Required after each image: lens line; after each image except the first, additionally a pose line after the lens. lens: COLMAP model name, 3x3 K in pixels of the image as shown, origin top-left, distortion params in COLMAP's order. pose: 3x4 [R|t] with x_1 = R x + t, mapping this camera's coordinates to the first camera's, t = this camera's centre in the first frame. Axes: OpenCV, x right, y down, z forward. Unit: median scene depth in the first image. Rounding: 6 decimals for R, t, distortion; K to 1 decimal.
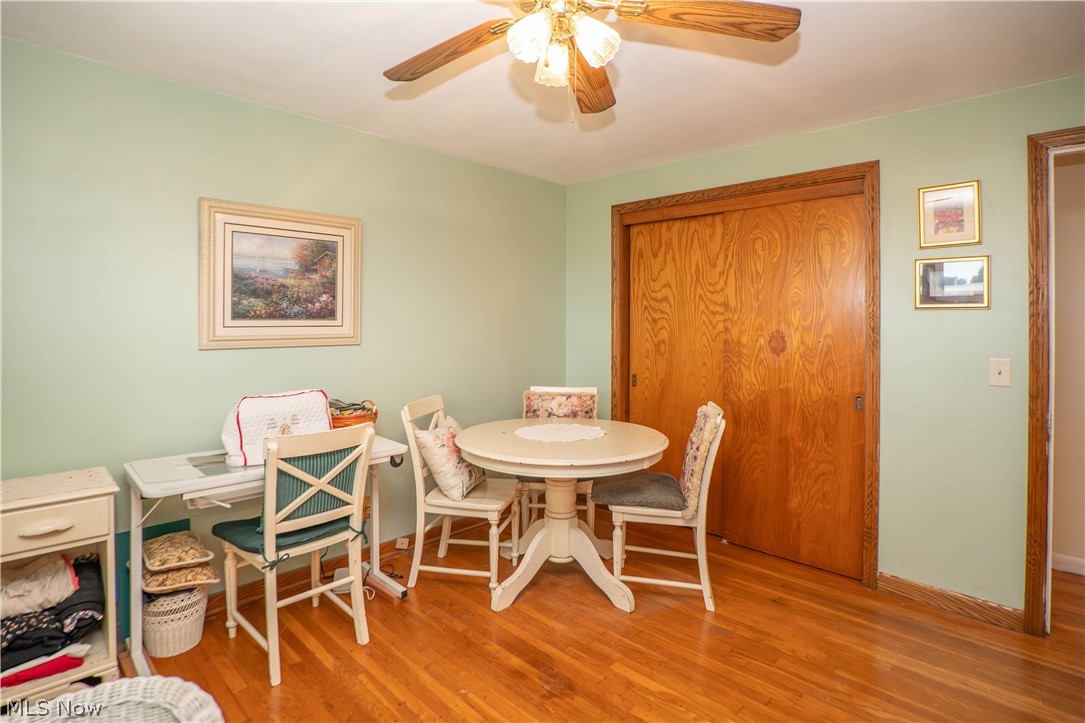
lens RADIAL K [[553.4, 0, 540.8], [0, 553.4, 315.9], [0, 0, 1]] dist [-0.028654, -0.000032]
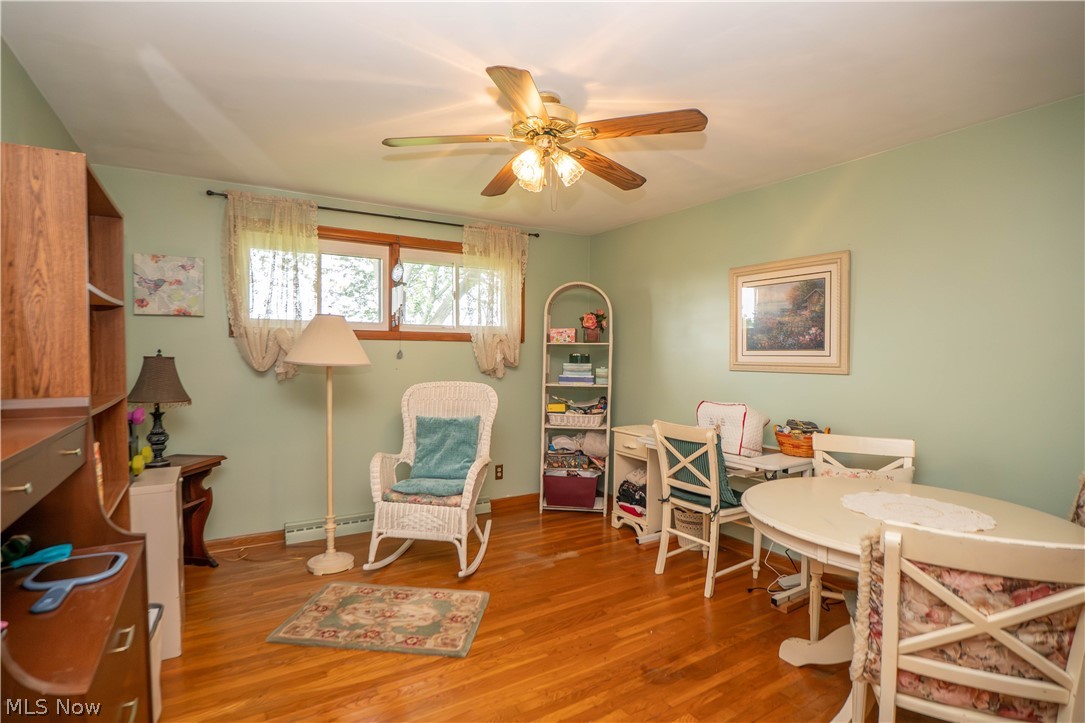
lens RADIAL K [[534.8, 0, 542.5], [0, 534.8, 361.5], [0, 0, 1]] dist [-0.029506, 0.000145]
pose [[-0.235511, 0.006992, -0.971846, 0.815132], [-0.000952, 0.999972, 0.007425, 0.023676], [0.971871, 0.002674, -0.235498, 0.745721]]
